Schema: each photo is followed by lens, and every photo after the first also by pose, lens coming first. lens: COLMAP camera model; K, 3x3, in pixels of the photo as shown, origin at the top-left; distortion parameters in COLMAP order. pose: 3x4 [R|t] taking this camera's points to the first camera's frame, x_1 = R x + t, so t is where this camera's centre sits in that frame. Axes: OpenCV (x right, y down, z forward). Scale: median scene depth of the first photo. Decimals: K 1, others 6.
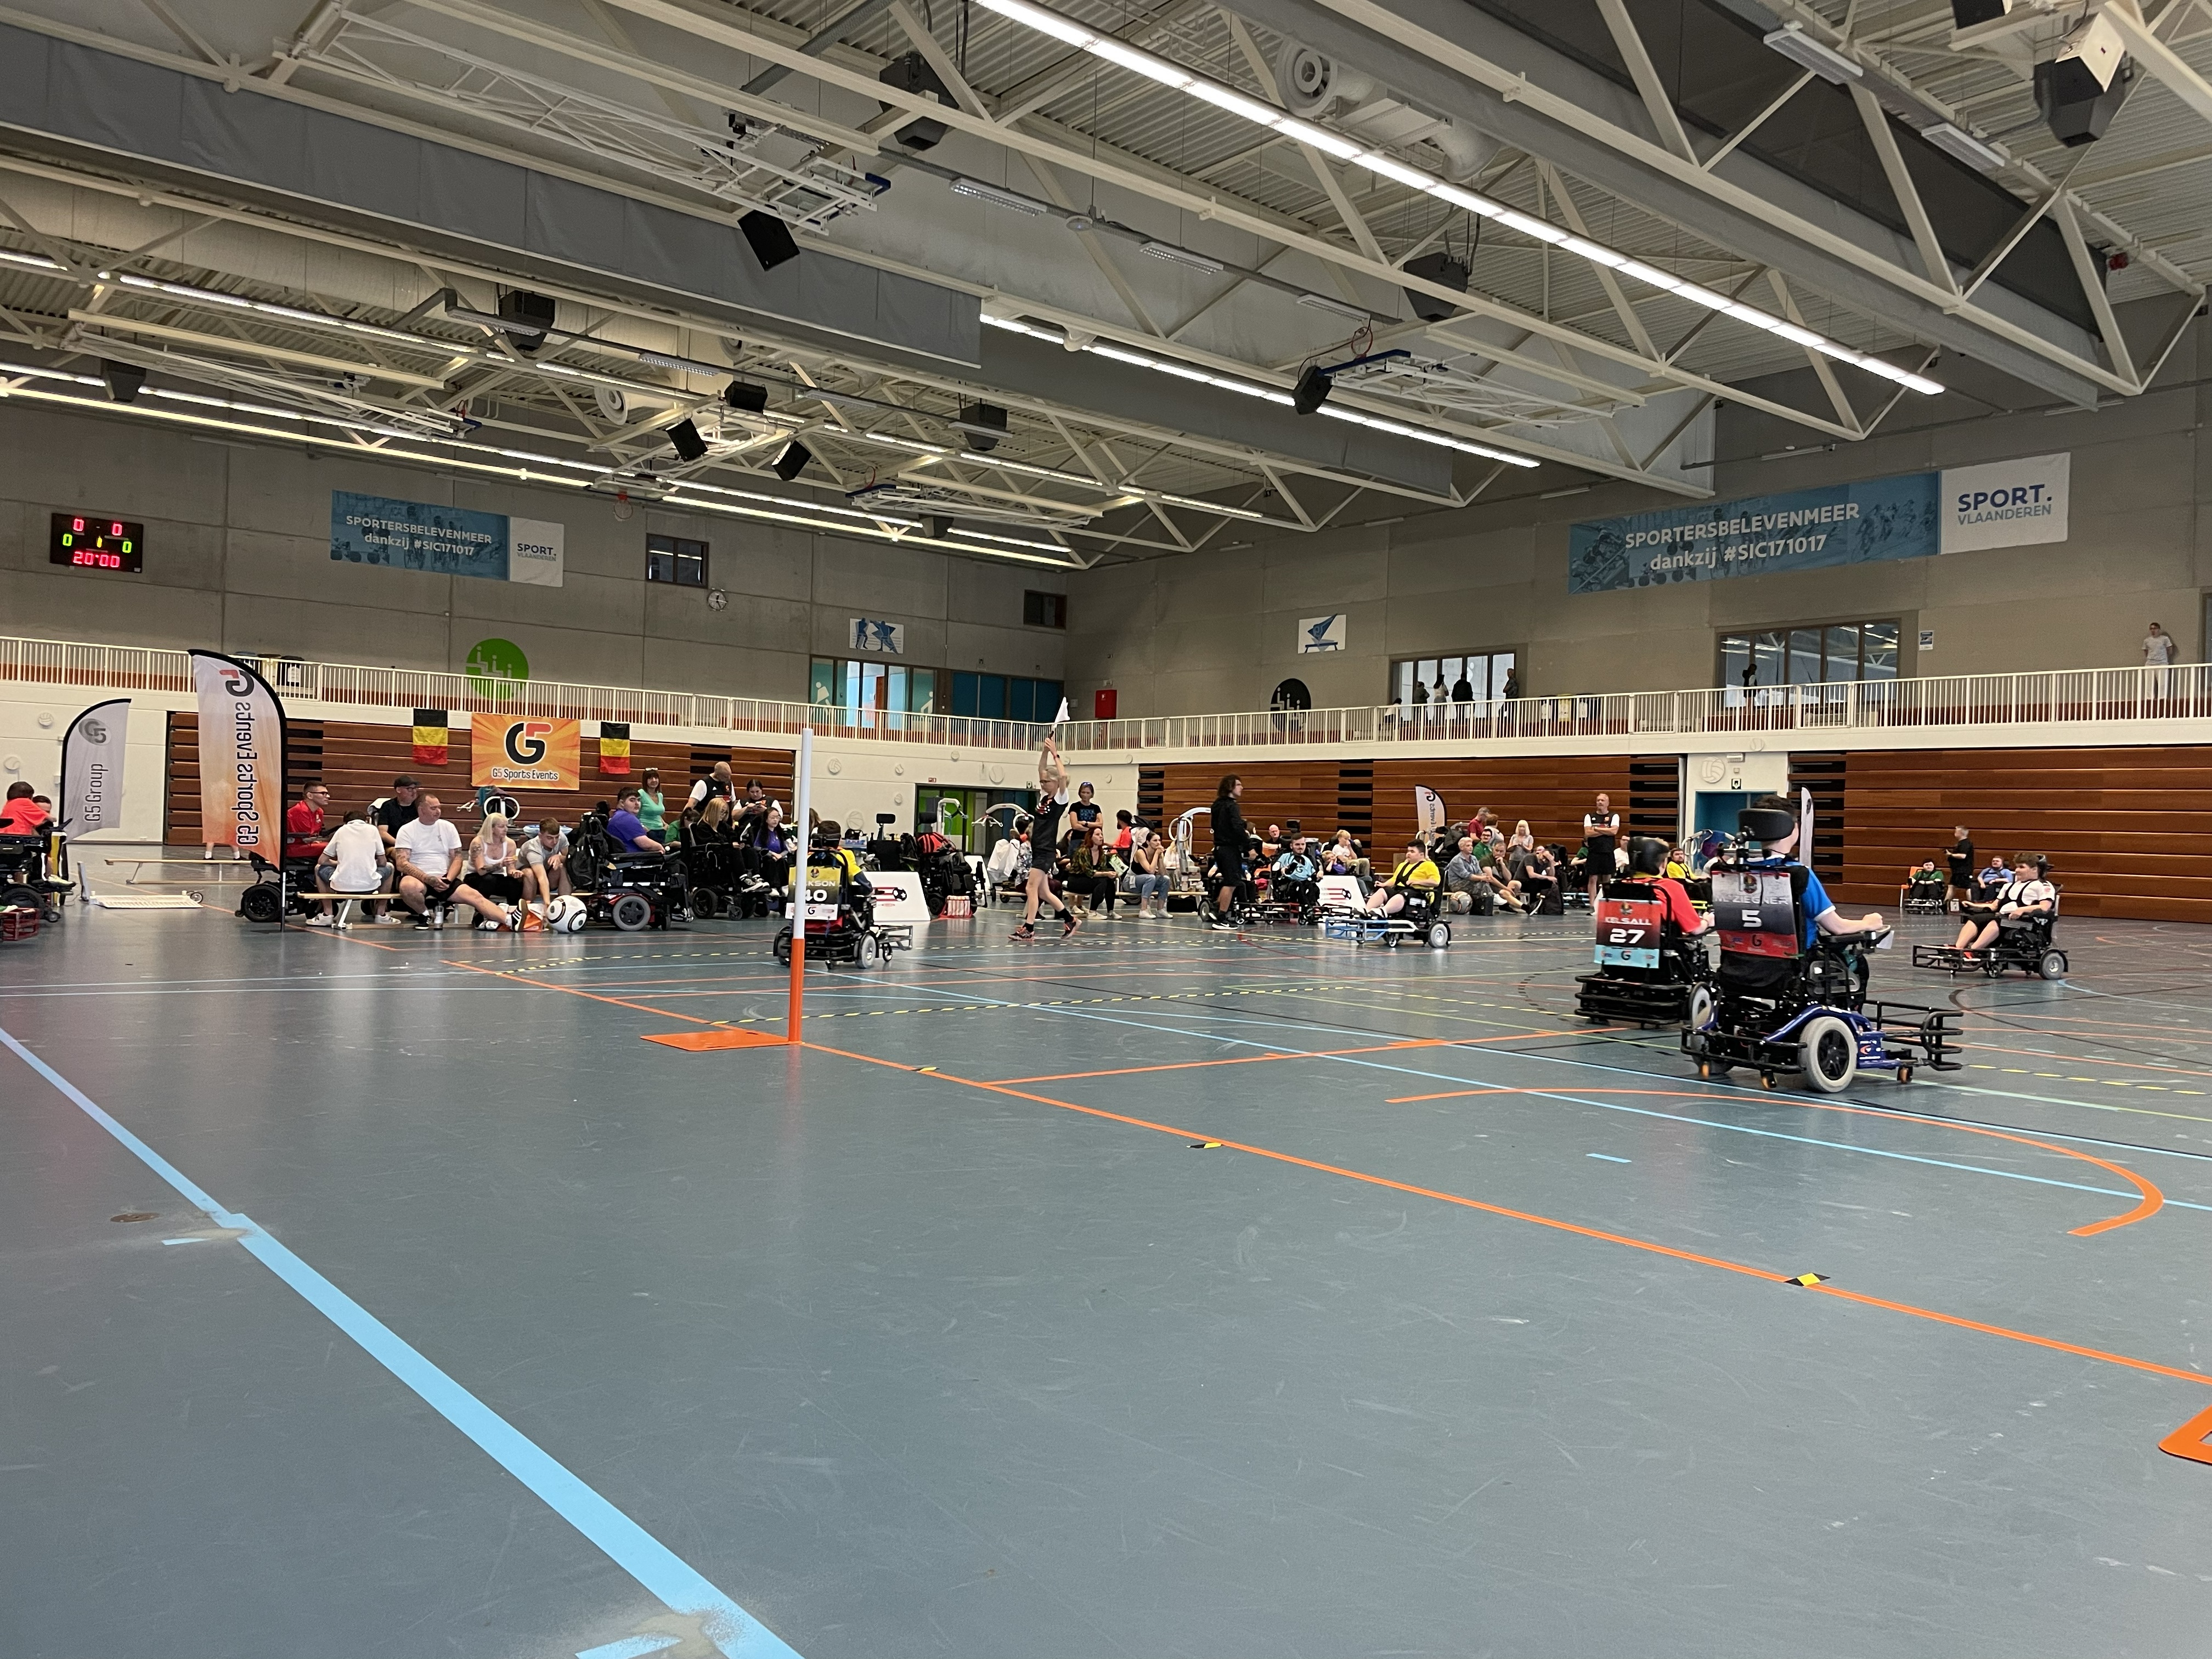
lens RADIAL K [[1651.5, 0, 1115.4], [0, 1651.5, 831.8], [0, 0, 1]] dist [0.087353, -0.114181]
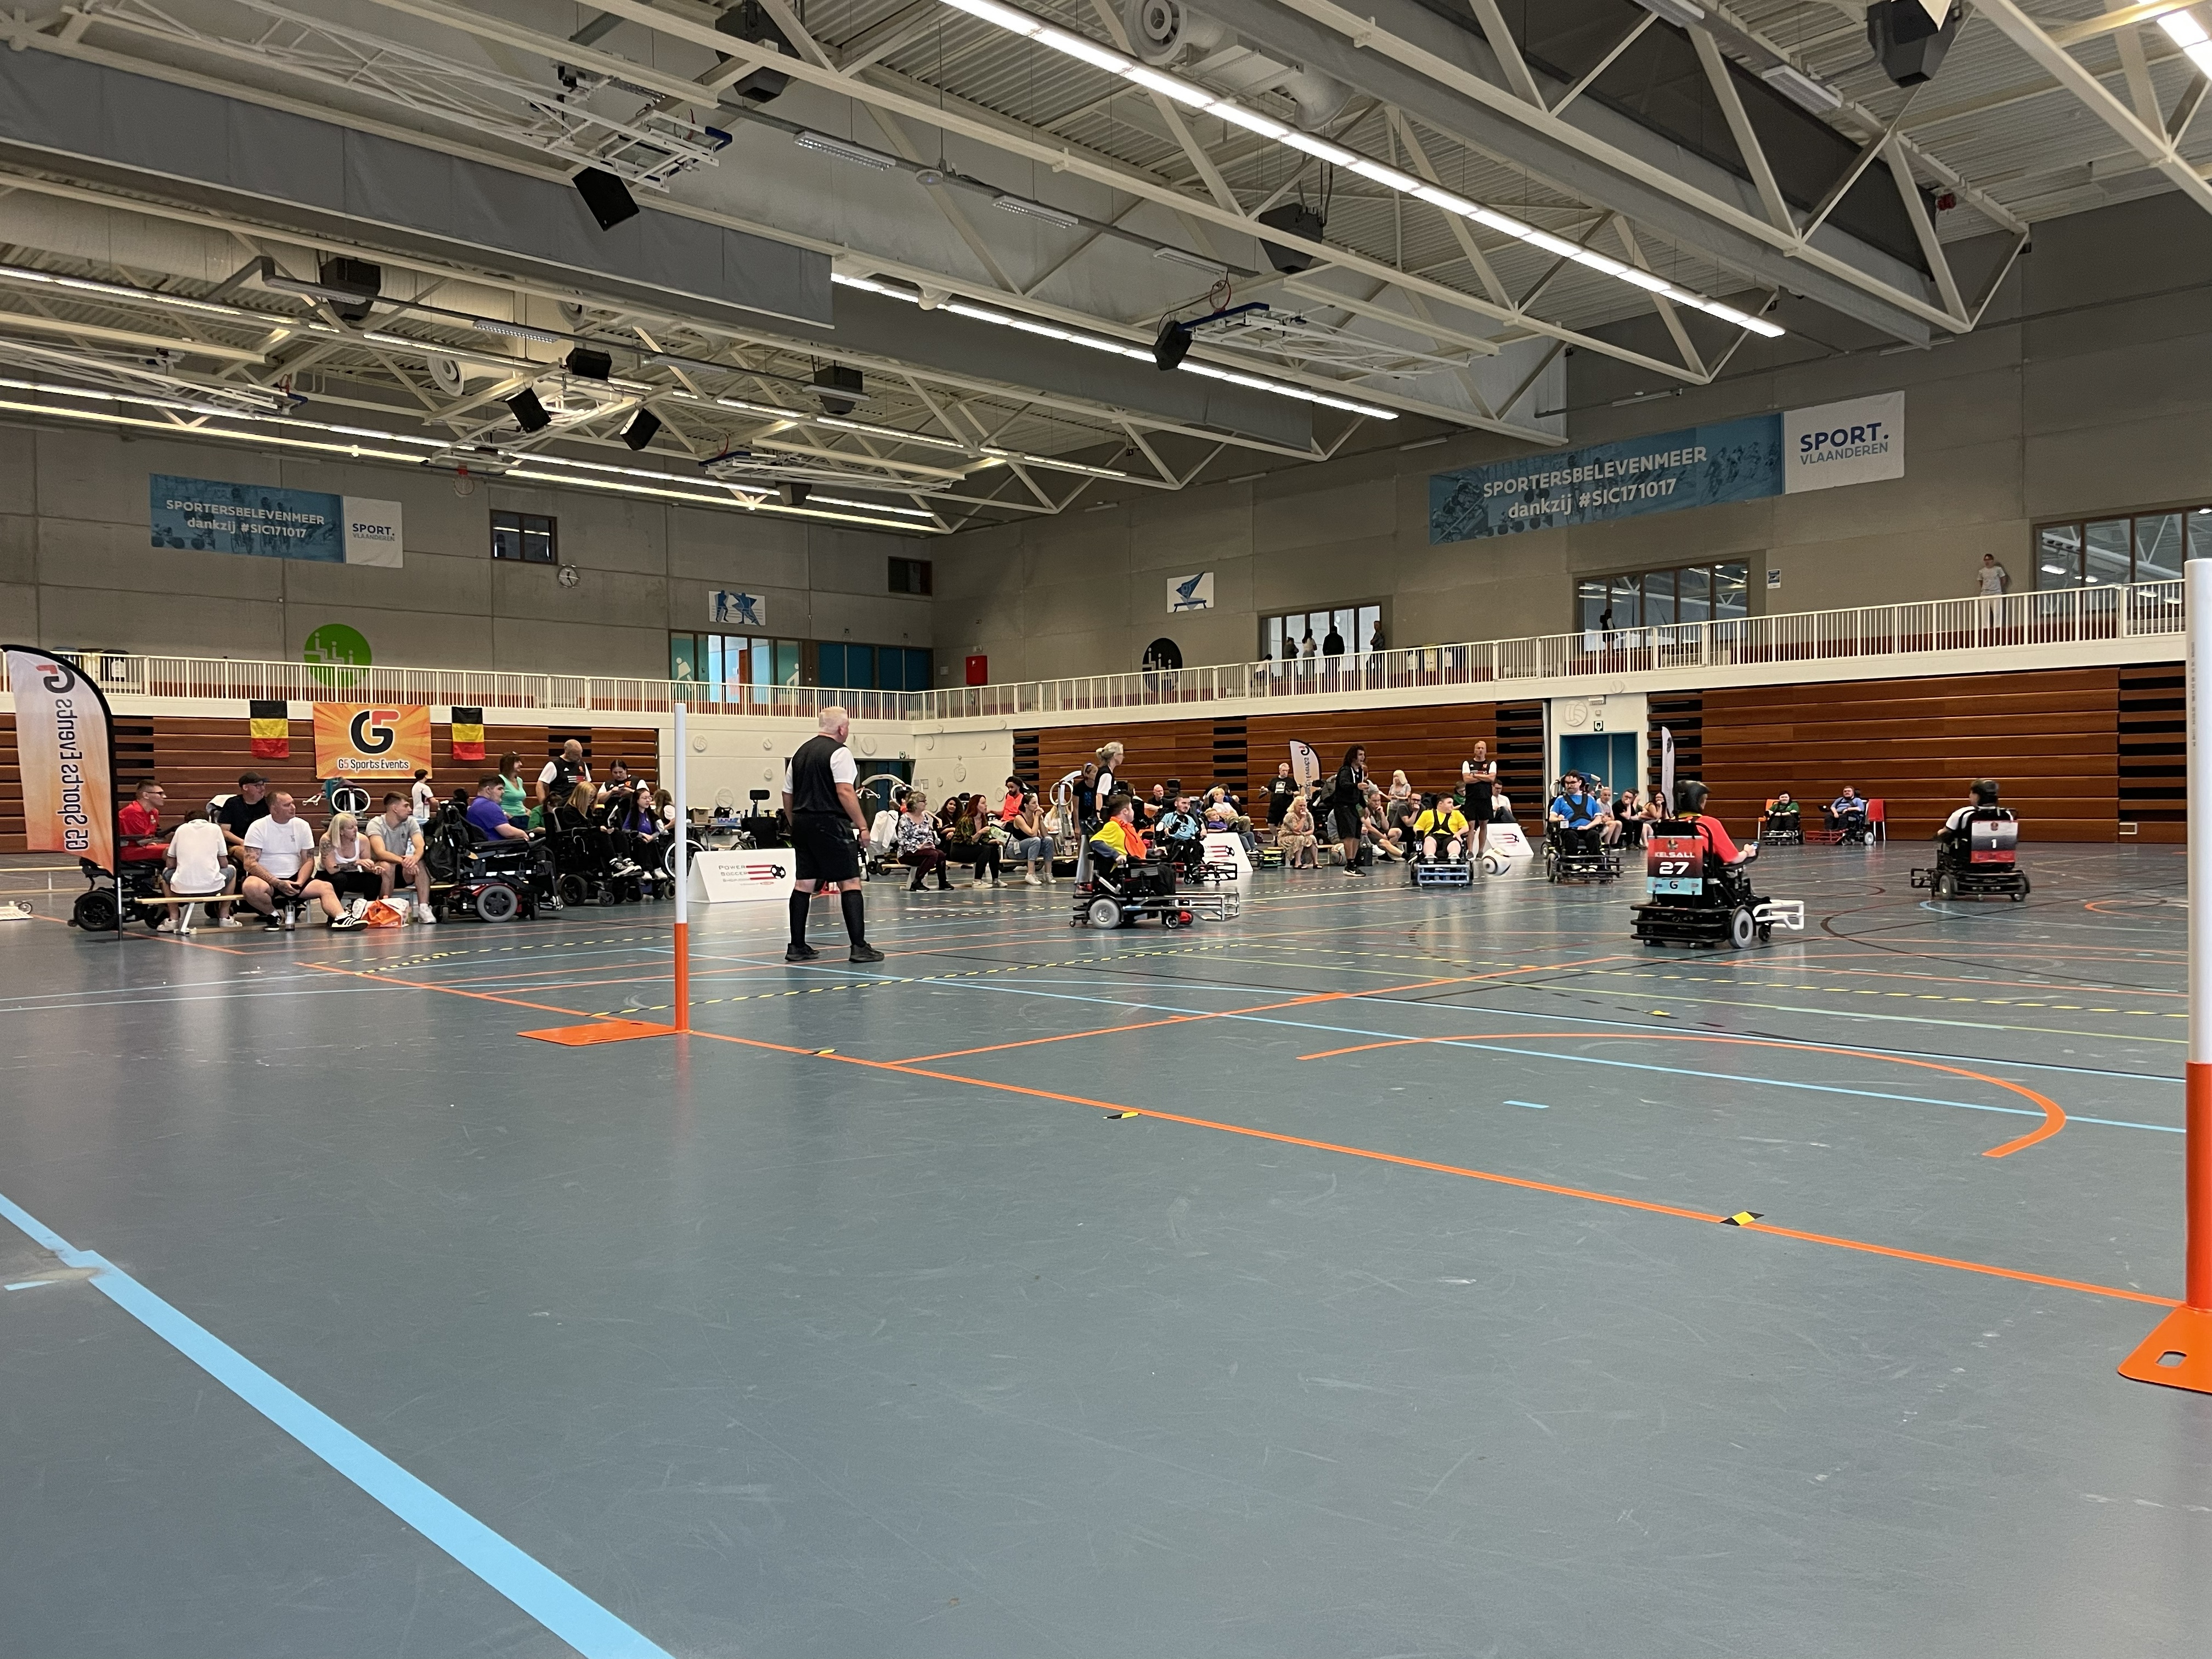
lens RADIAL K [[1651.5, 0, 1115.4], [0, 1651.5, 831.8], [0, 0, 1]] dist [0.087353, -0.114181]
pose [[0.996196, -0.043663, 0.075412, -0.002390], [0.042022, 0.998847, 0.023210, 0.000000], [-0.076339, -0.019953, 0.996882, 0.005166]]
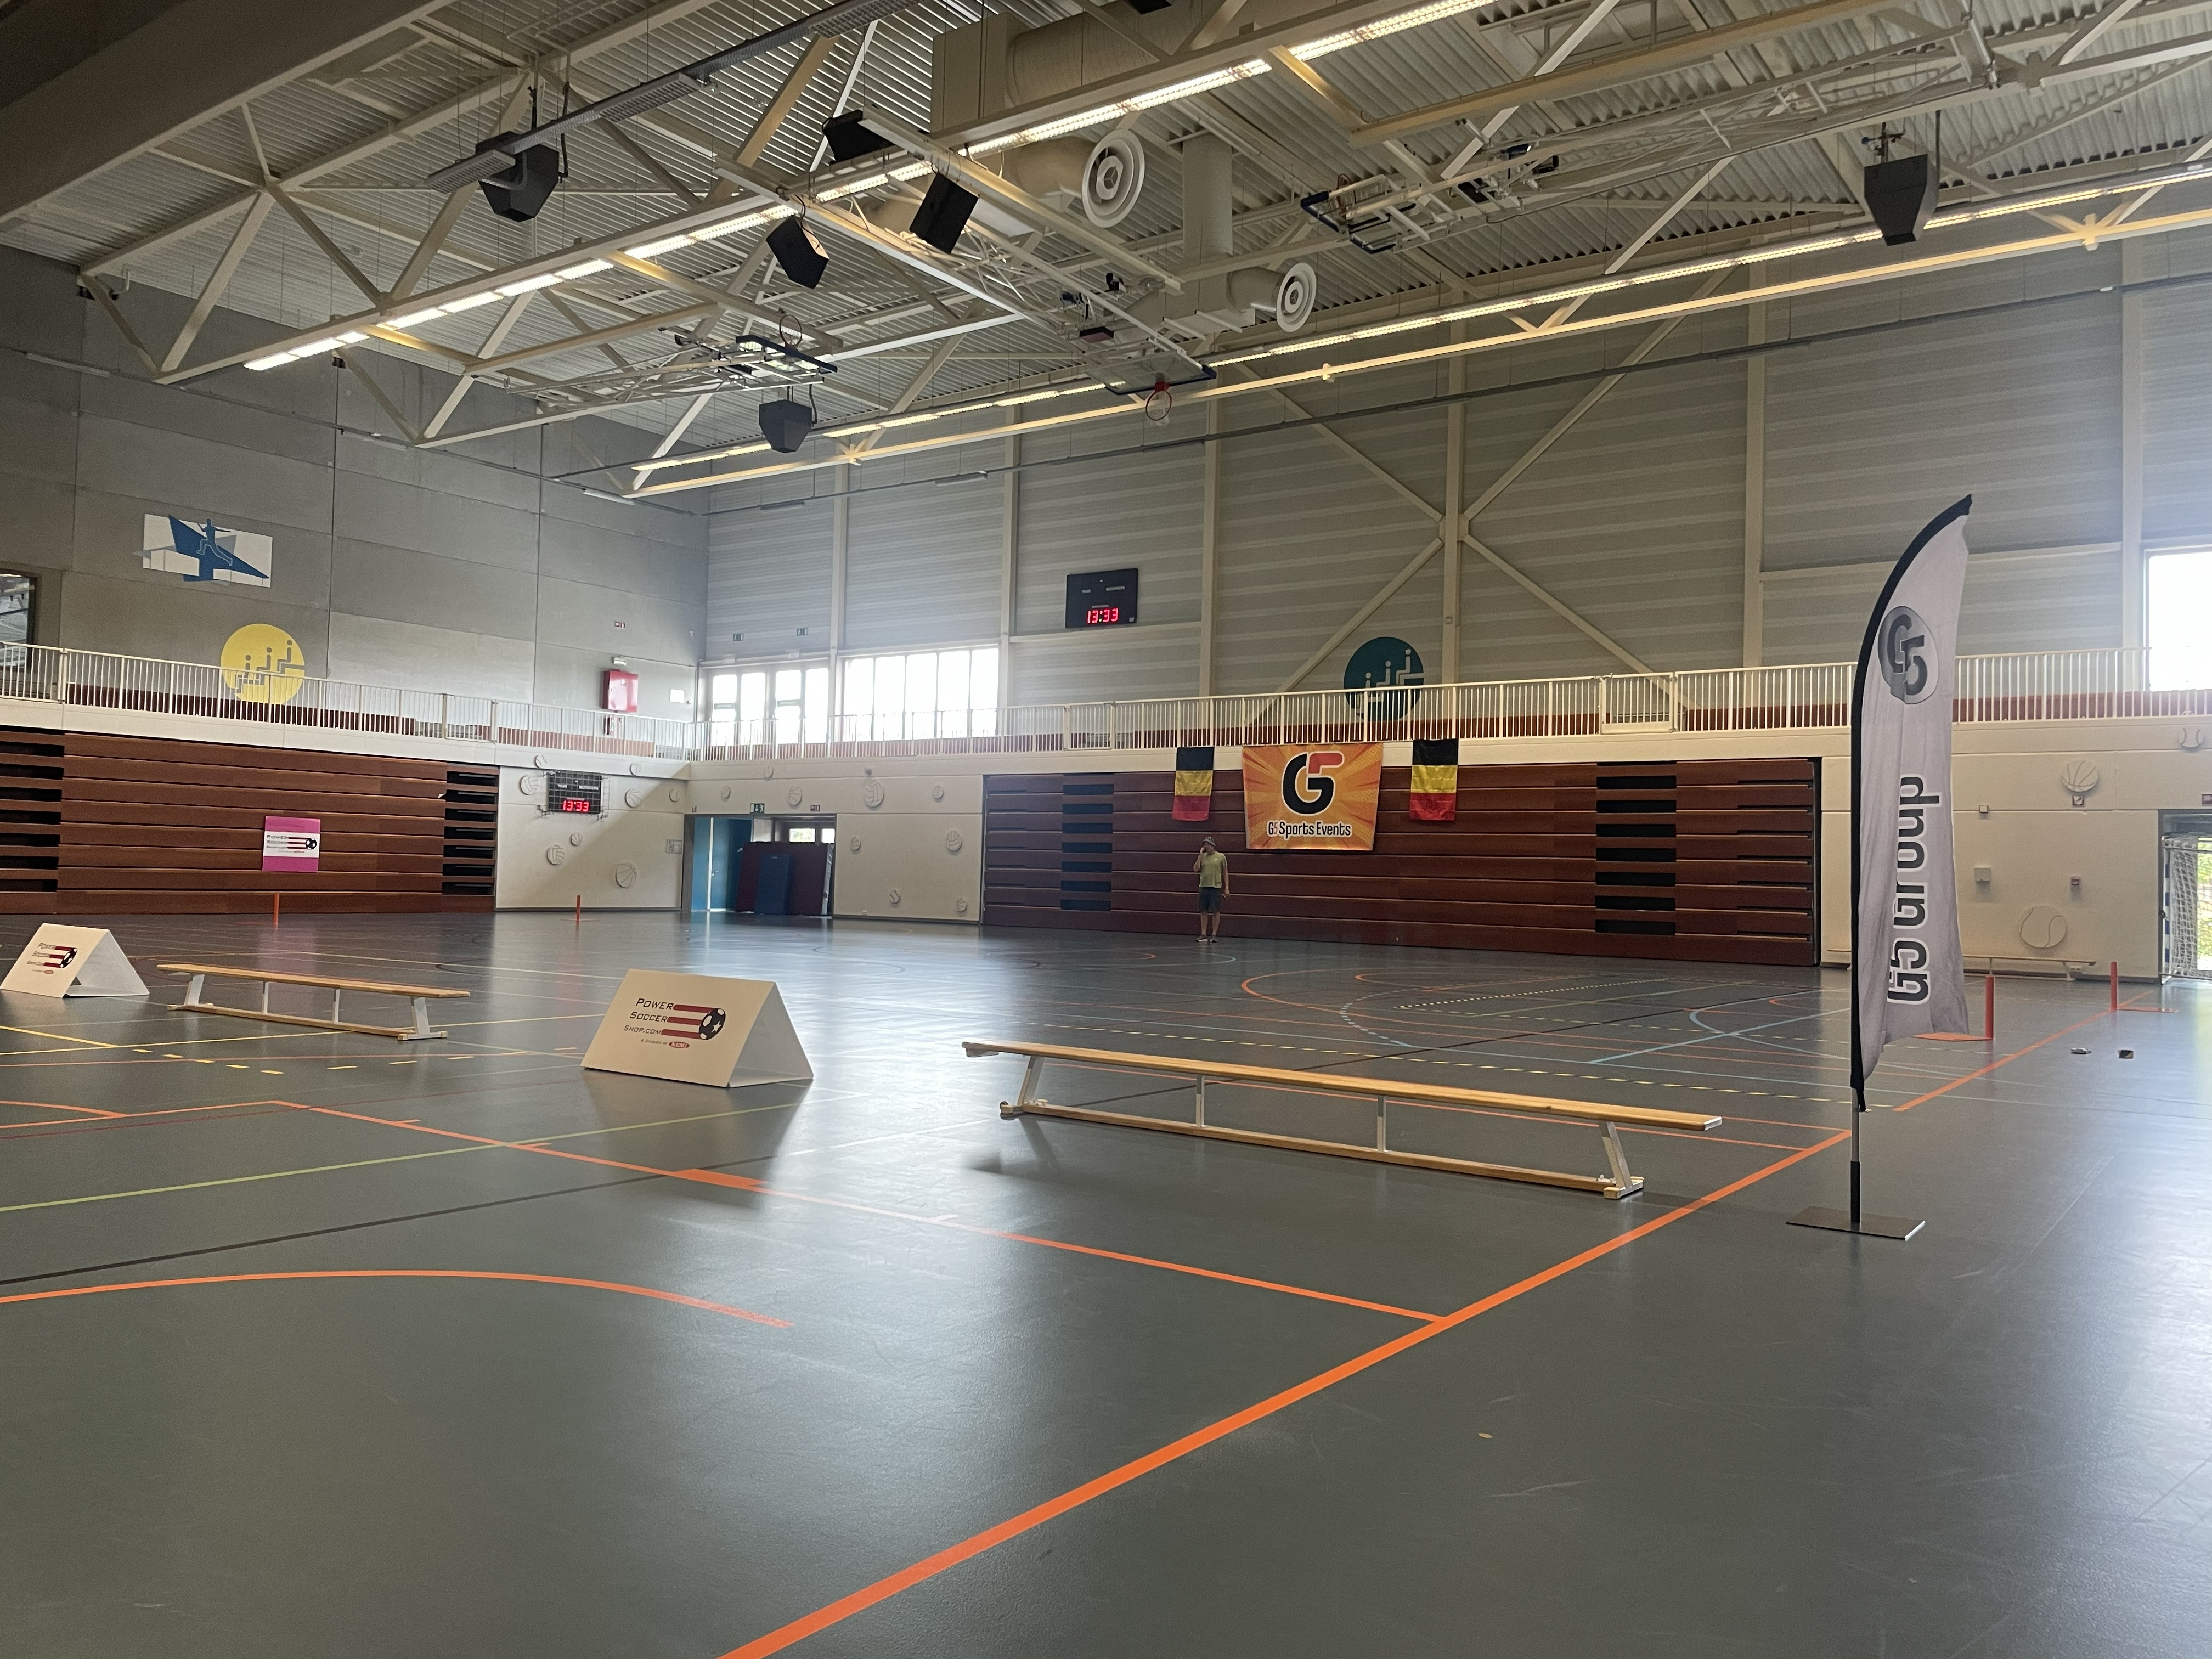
lens RADIAL K [[1679.6, 0, 1113.6], [0, 1679.6, 798.2], [0, 0, 1]] dist [0.112768, -0.148070]
pose [[0.253699, -0.074440, -0.964415, 0.315780], [-0.018169, 0.996492, -0.081696, 0.011242], [0.967113, 0.038249, 0.251456, 0.832994]]
